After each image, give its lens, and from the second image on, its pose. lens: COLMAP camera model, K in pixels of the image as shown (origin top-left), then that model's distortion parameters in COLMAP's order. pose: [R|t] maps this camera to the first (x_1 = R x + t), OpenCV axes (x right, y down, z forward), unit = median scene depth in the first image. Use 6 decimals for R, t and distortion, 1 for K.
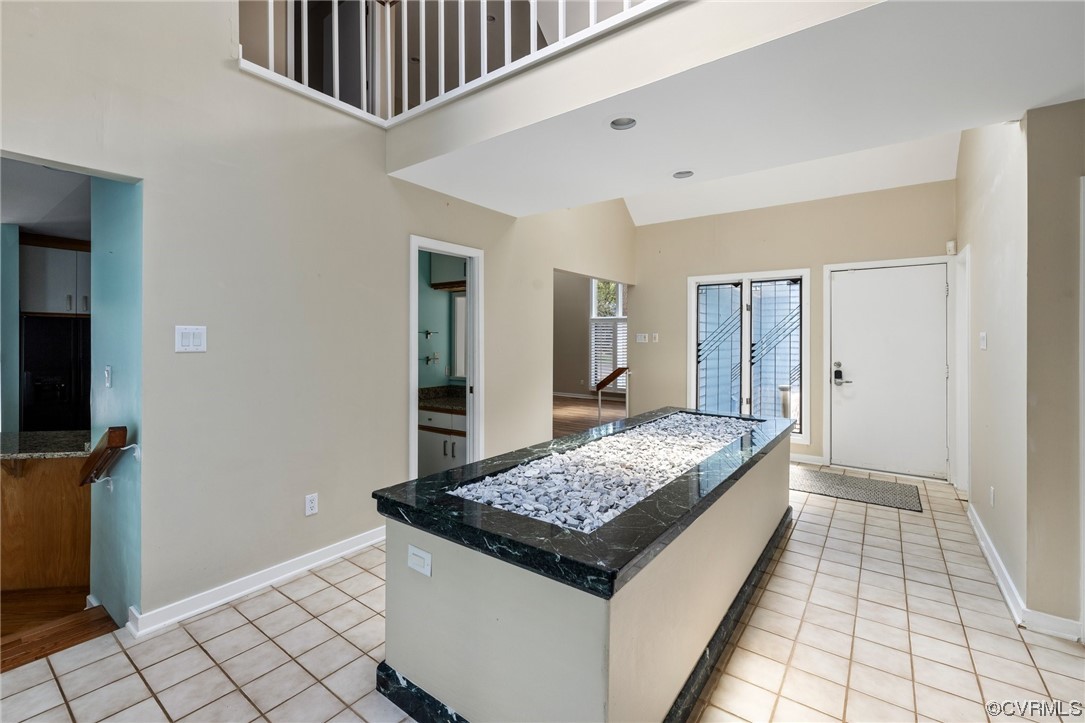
lens RADIAL K [[476.9, 0, 539.4], [0, 476.9, 339.6], [0, 0, 1]] dist [-0.001537, 0.000671]
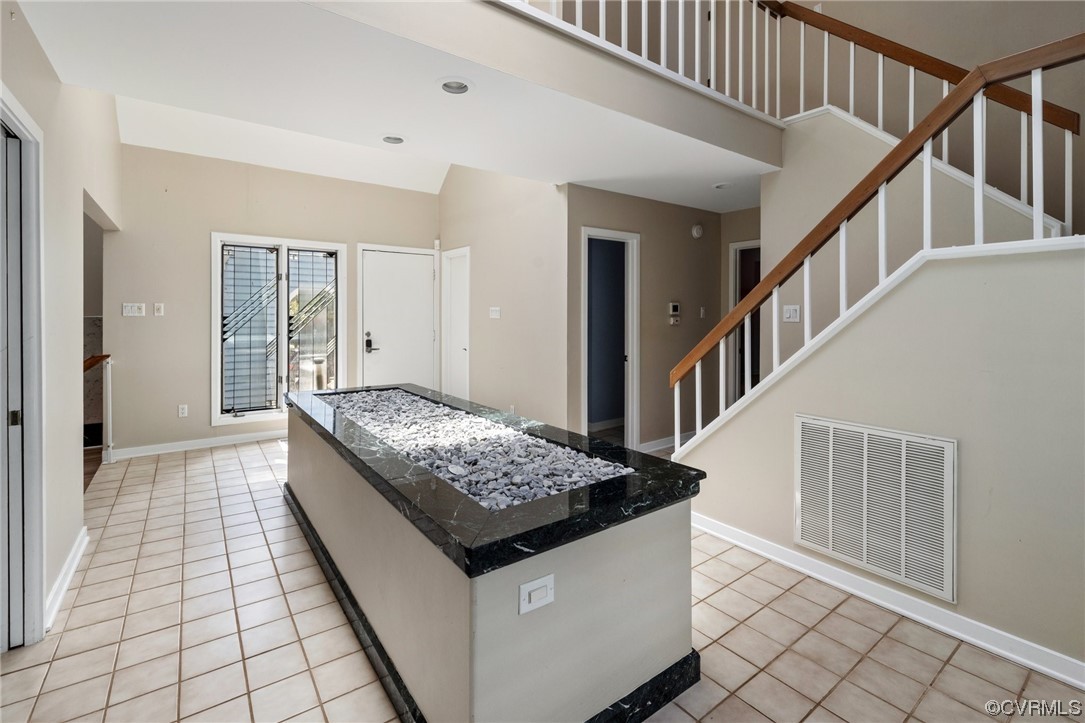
lens RADIAL K [[476.9, 0, 576.0], [0, 476.9, 316.6], [0, 0, 1]] dist [-0.001537, 0.000671]
pose [[0.257997, -0.009664, 0.966097, -0.313732], [-0.001047, 0.999947, 0.010282, -0.001213], [-0.966145, -0.003664, 0.257973, 0.232542]]
